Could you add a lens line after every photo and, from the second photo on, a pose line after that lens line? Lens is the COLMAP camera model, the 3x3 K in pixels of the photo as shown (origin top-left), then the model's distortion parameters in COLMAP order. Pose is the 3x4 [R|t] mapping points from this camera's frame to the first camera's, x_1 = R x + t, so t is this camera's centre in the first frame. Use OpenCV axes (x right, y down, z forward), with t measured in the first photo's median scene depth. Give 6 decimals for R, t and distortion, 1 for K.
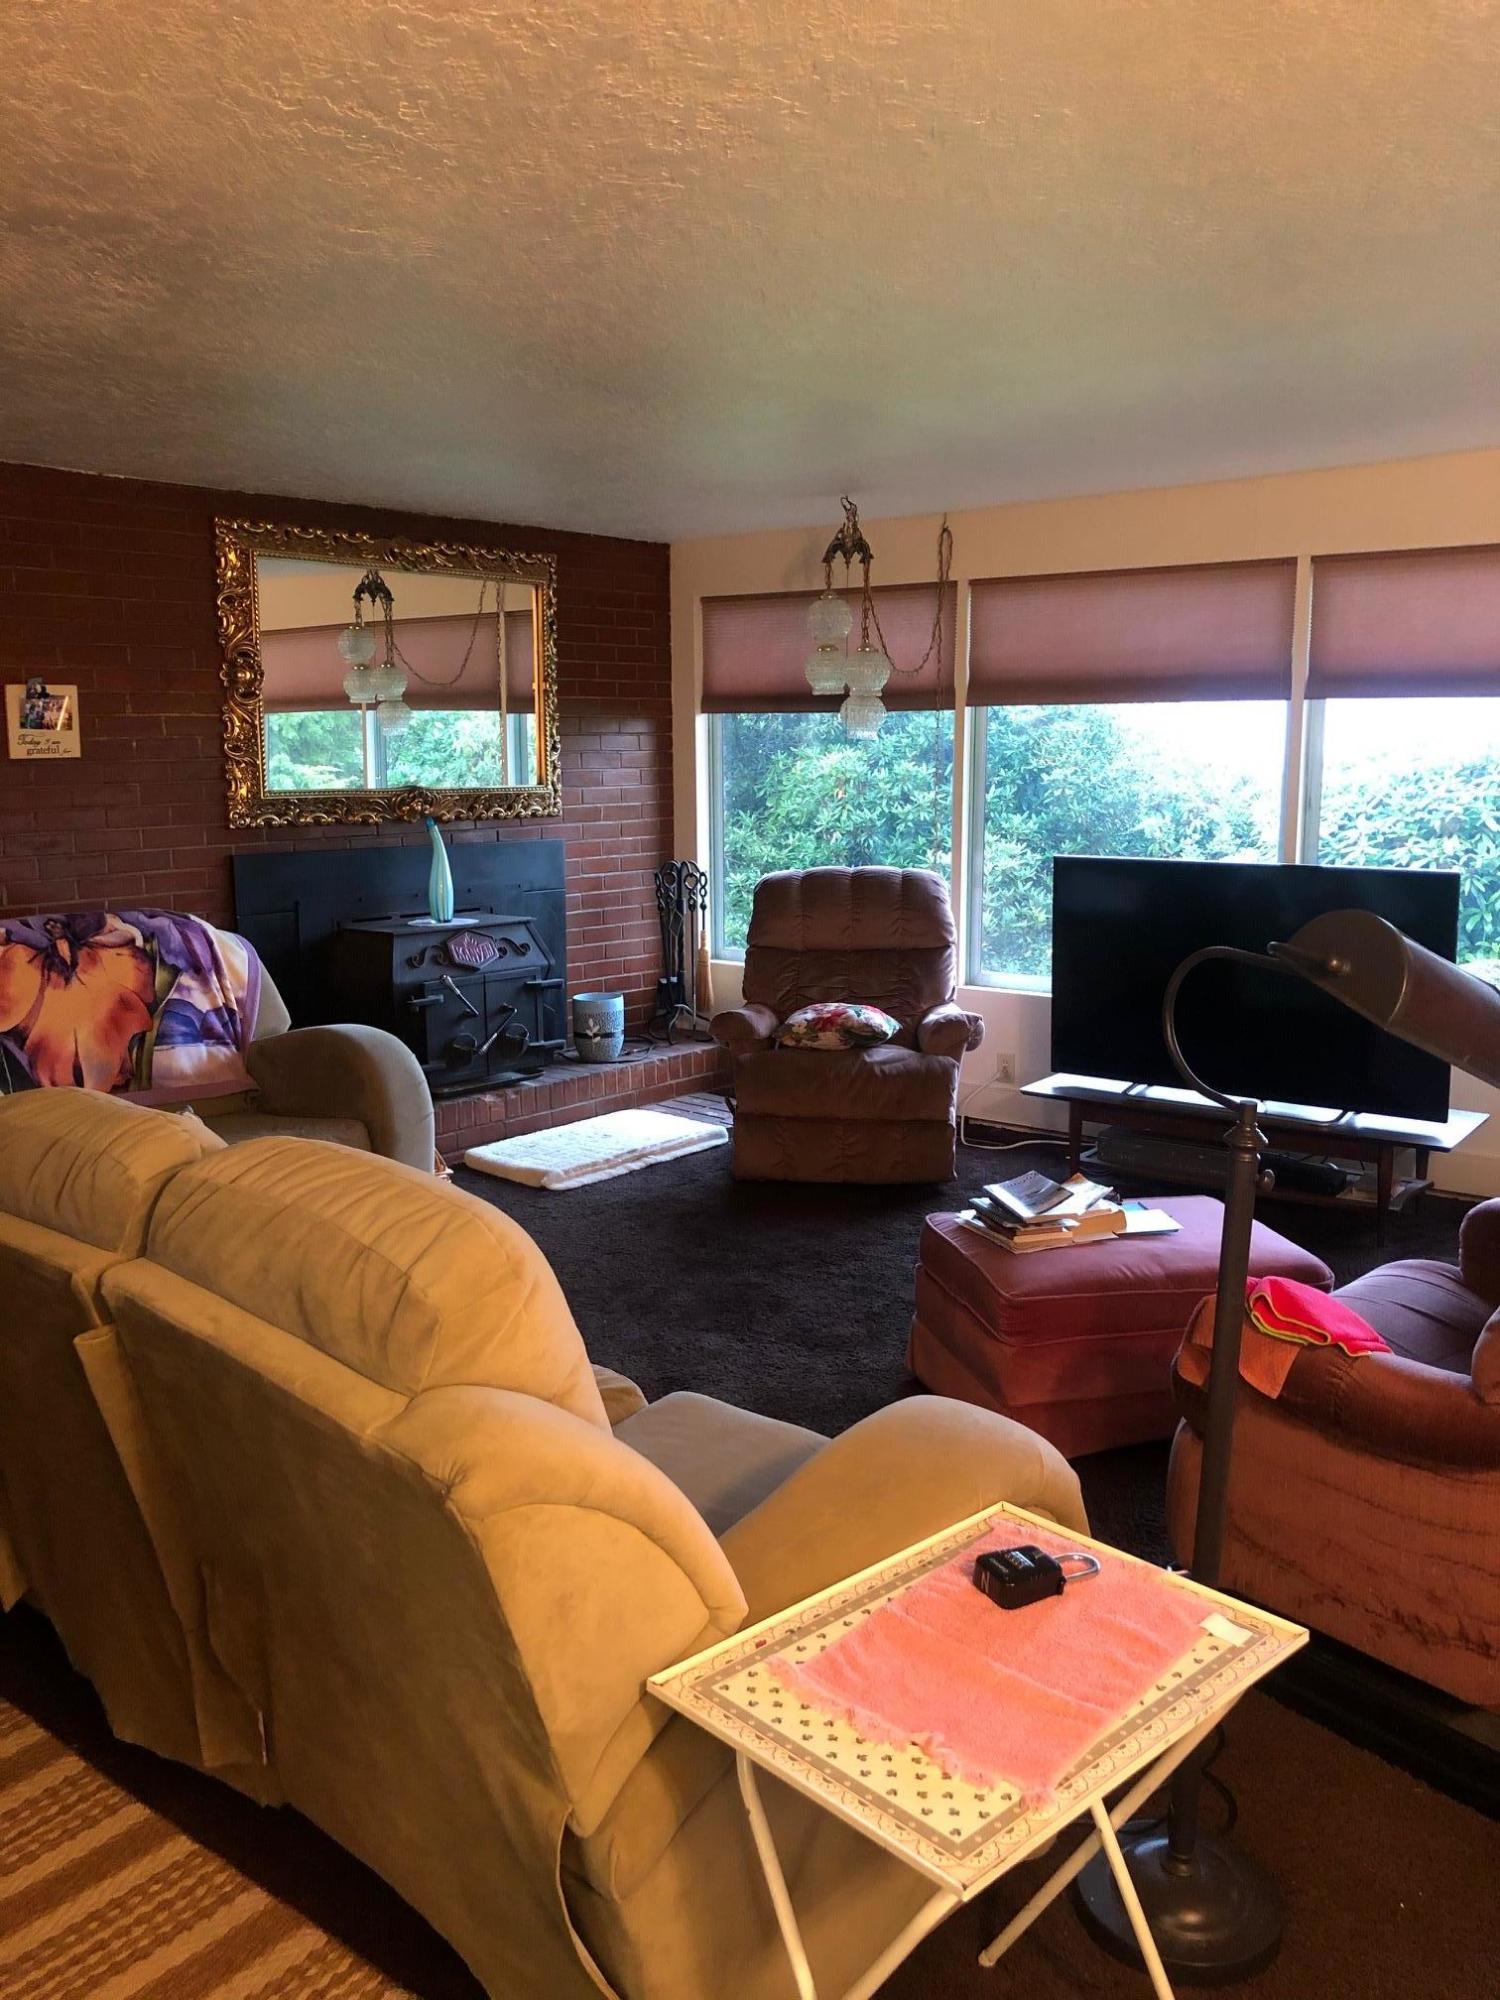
lens RADIAL K [[1623.0, 0, 742.1], [0, 1623.0, 995.0], [0, 0, 1]] dist [0.027685, -0.037443]
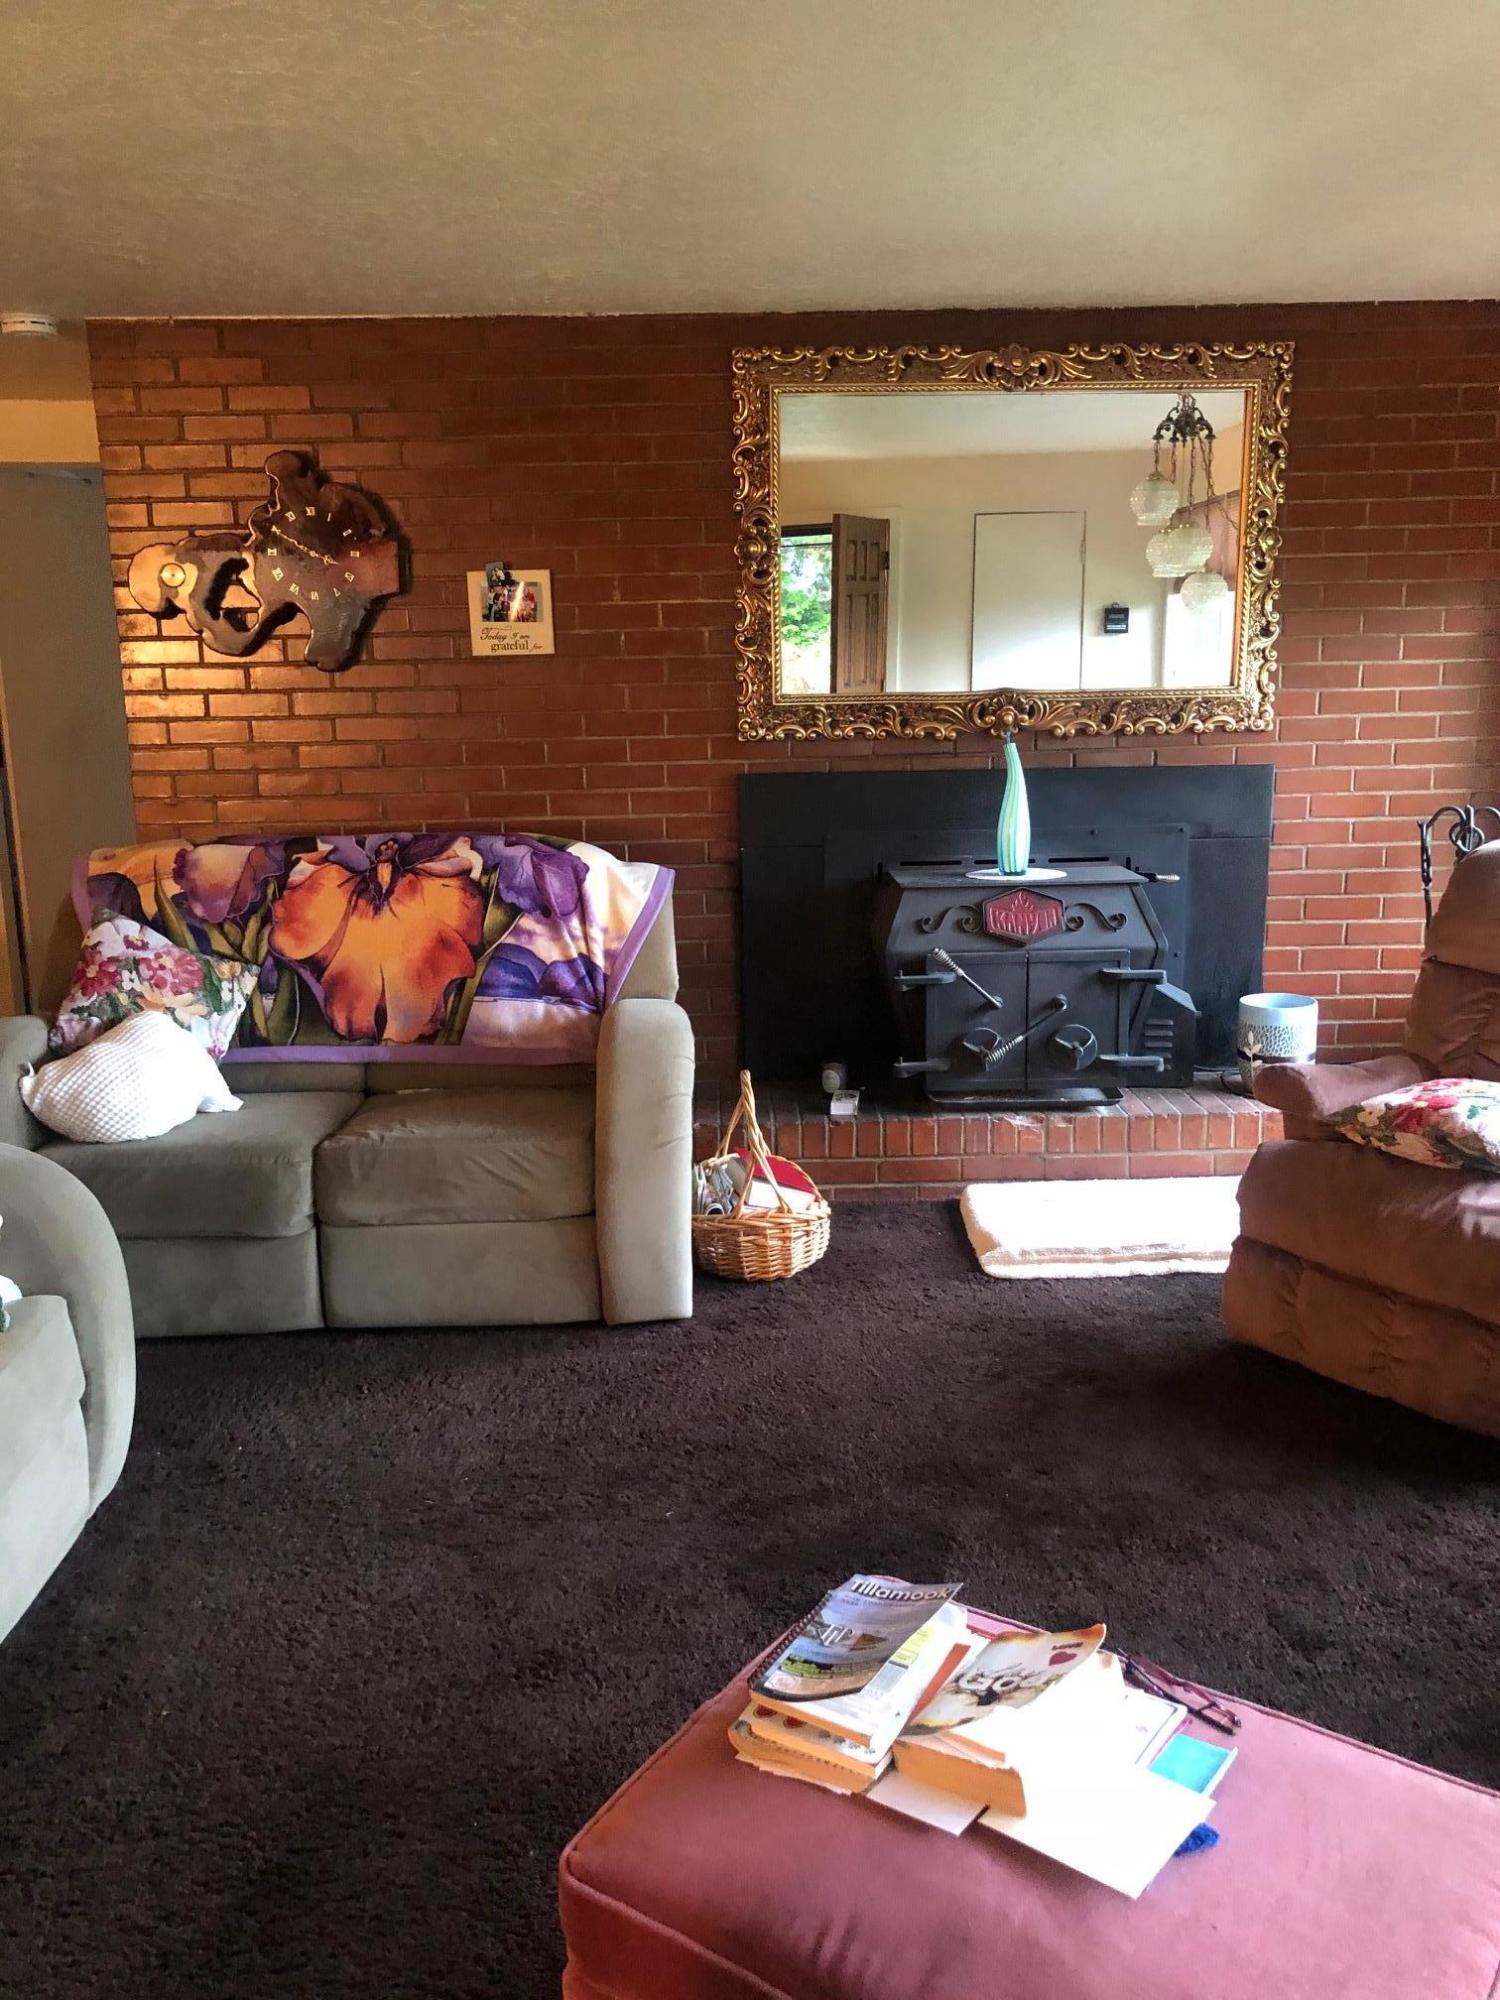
lens RADIAL K [[1623.0, 0, 751.3], [0, 1623.0, 989.1], [0, 0, 1]] dist [0.027685, -0.037443]
pose [[0.683968, 0.143376, -0.715284, 0.303864], [-0.097994, 0.989667, 0.104672, -0.066146], [0.722900, -0.001499, 0.690951, 0.451371]]
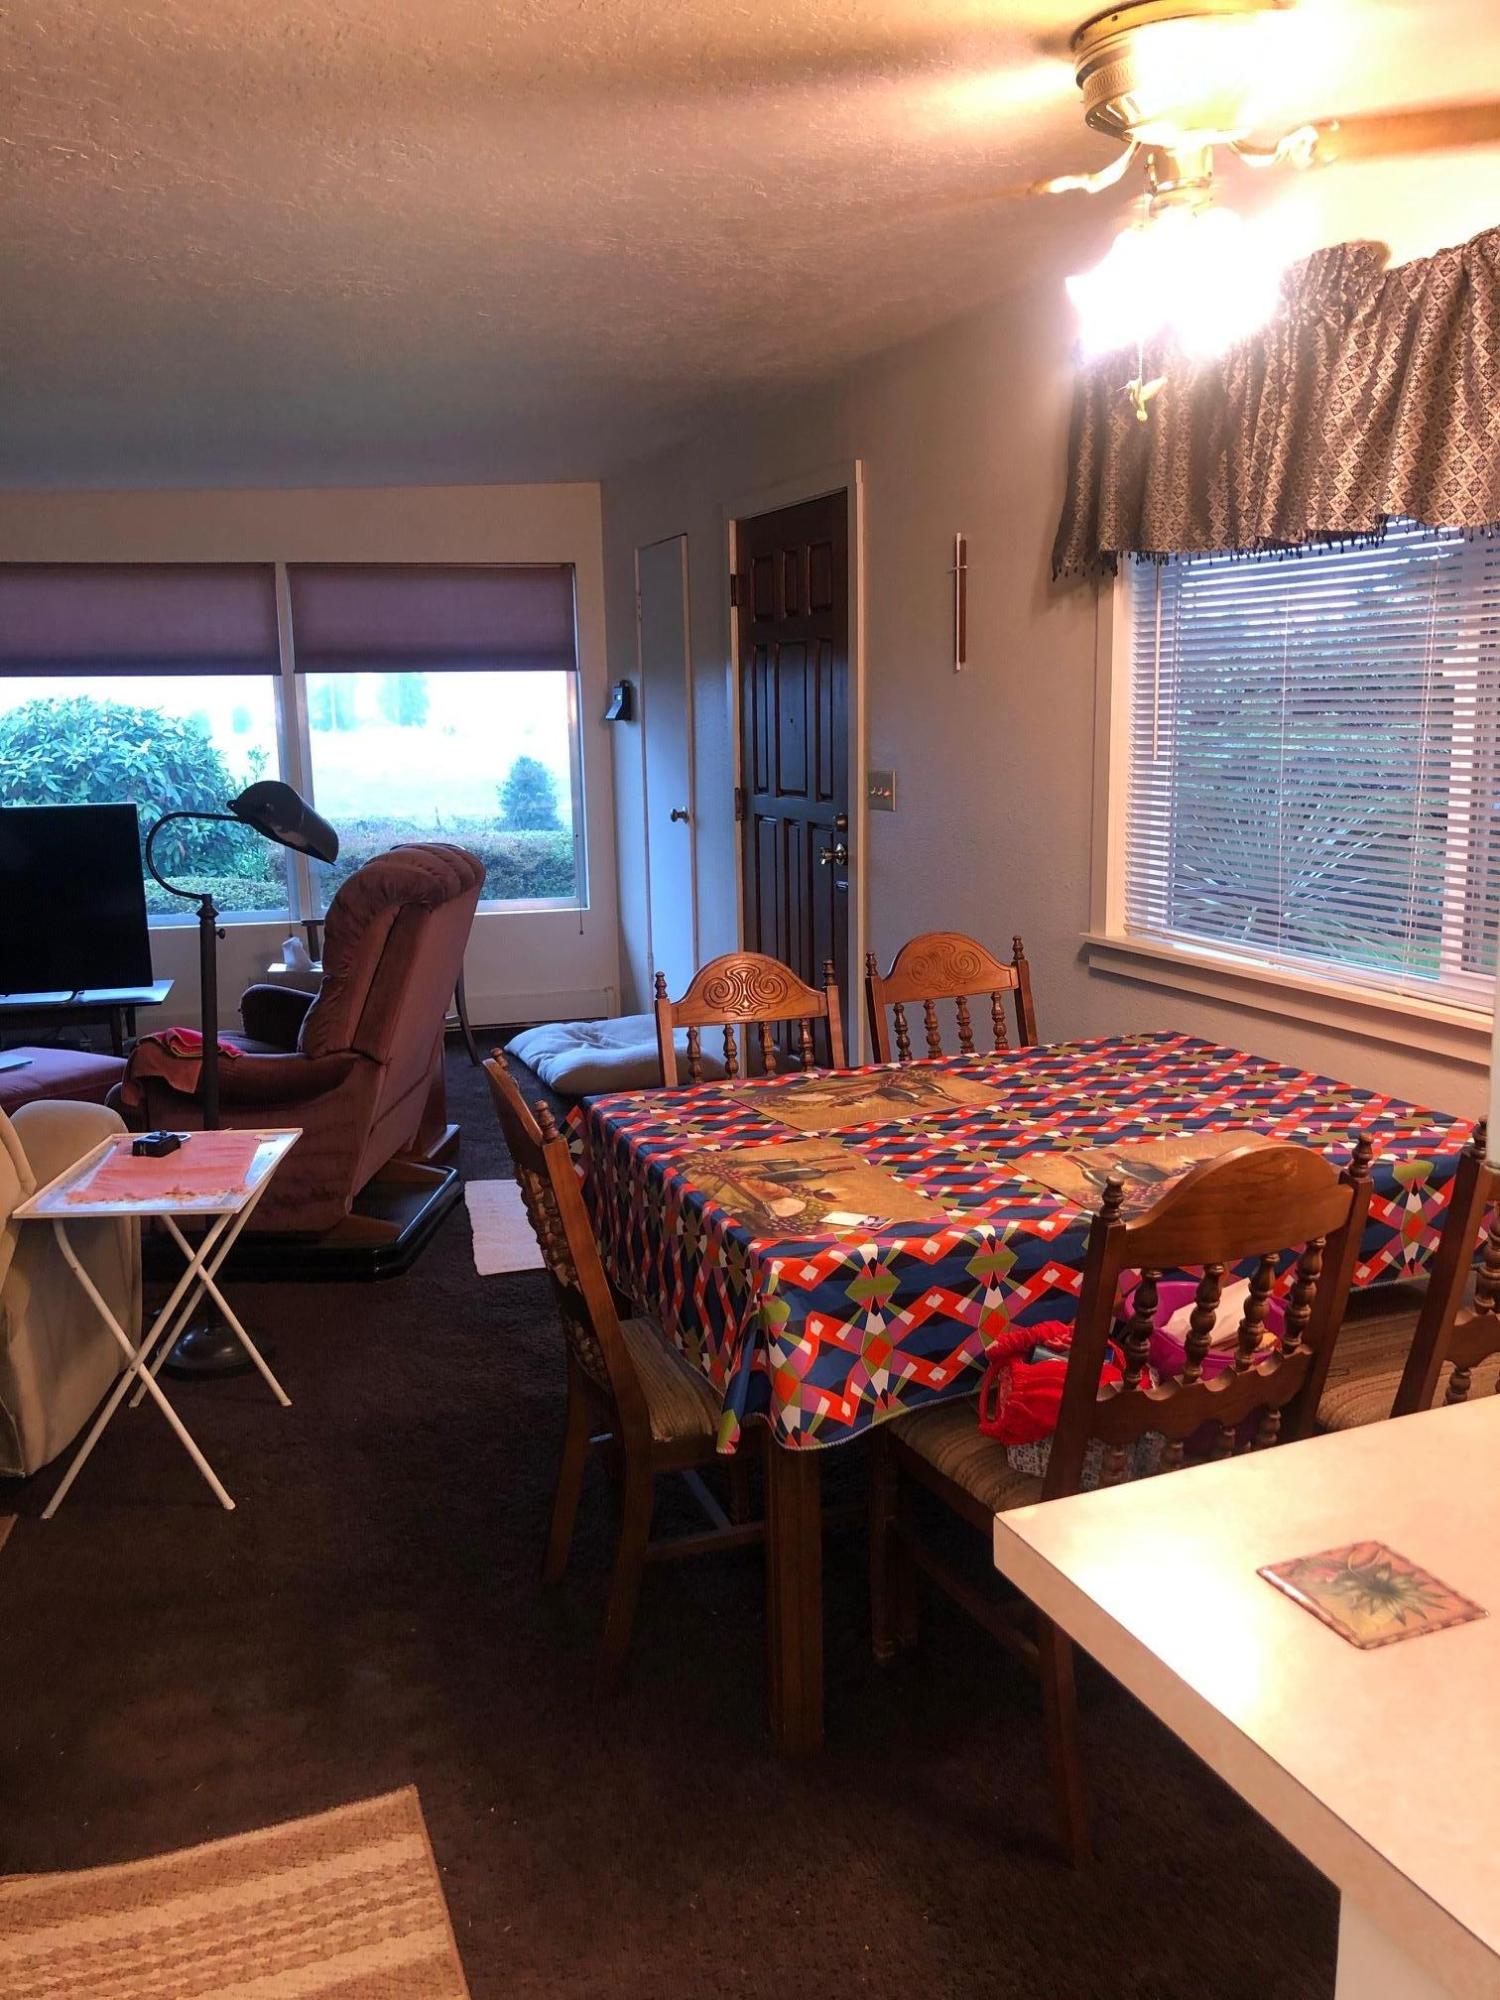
lens RADIAL K [[1623.0, 0, 745.7], [0, 1623.0, 994.7], [0, 0, 1]] dist [0.027685, -0.037443]
pose [[0.630293, -0.124077, 0.766378, -0.111977], [0.114320, 0.991219, 0.066458, 0.018353], [-0.767894, 0.045725, 0.638943, -0.099812]]
